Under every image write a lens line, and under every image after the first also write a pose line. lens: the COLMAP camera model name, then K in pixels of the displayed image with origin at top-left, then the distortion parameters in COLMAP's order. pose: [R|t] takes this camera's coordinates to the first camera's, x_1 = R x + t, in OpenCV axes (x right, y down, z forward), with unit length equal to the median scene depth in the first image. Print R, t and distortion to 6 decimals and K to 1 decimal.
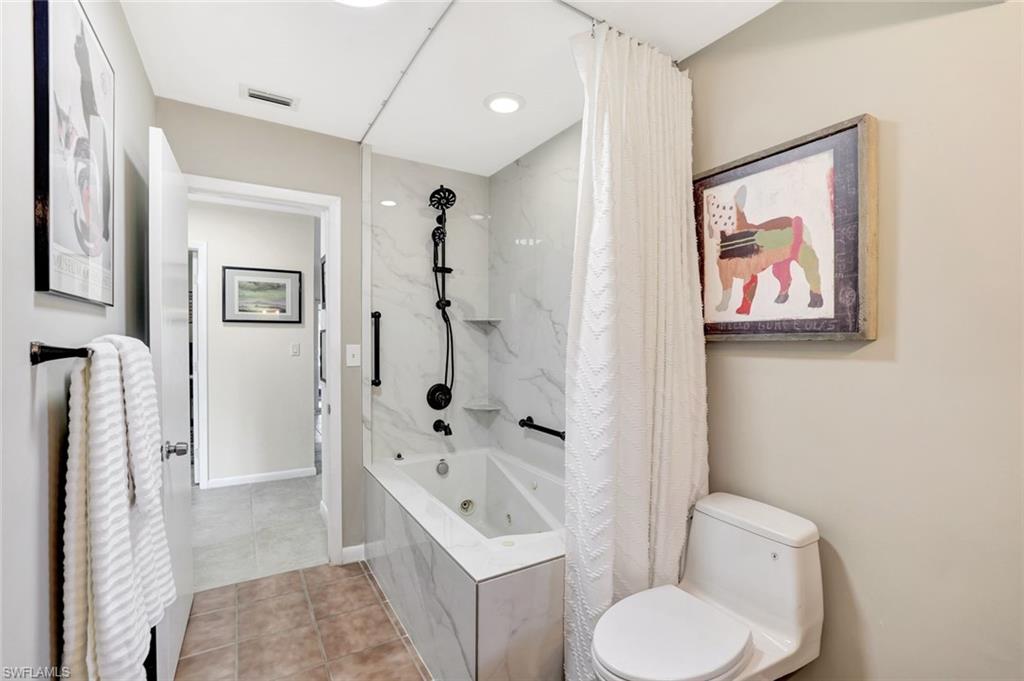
lens RADIAL K [[458.4, 0, 510.7], [0, 458.4, 337.9], [0, 0, 1]] dist [-0.032003, 0.000432]
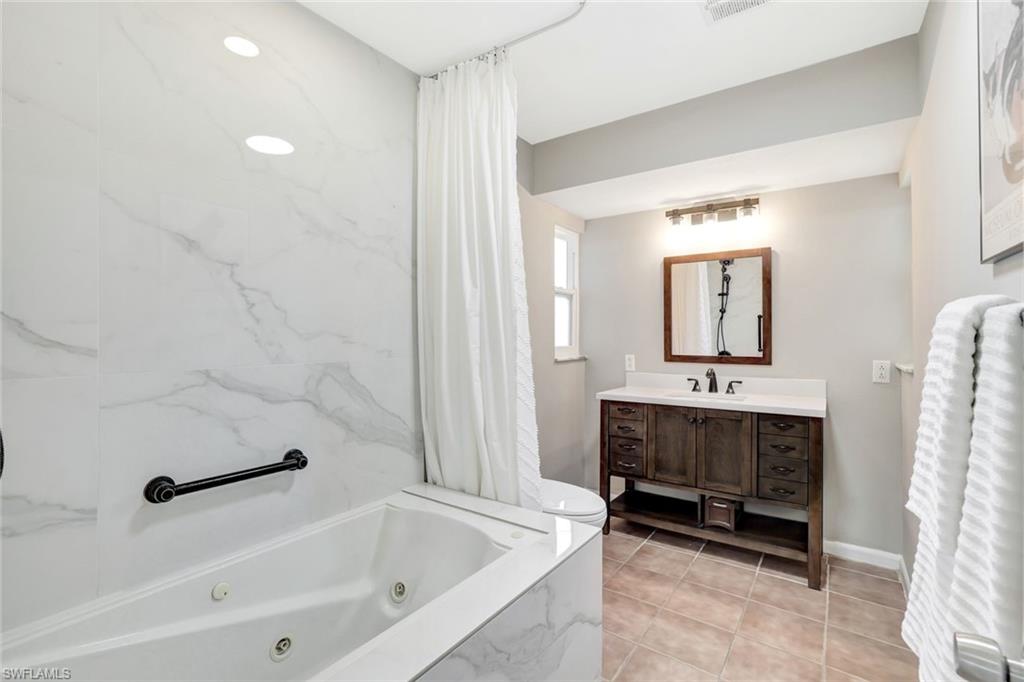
lens RADIAL K [[458.4, 0, 510.7], [0, 458.4, 338.4], [0, 0, 1]] dist [-0.032003, 0.000432]
pose [[-0.396820, -0.004630, 0.917885, -0.560418], [0.007645, 0.999936, 0.008349, 0.029639], [-0.917865, 0.010331, -0.396759, 0.904855]]
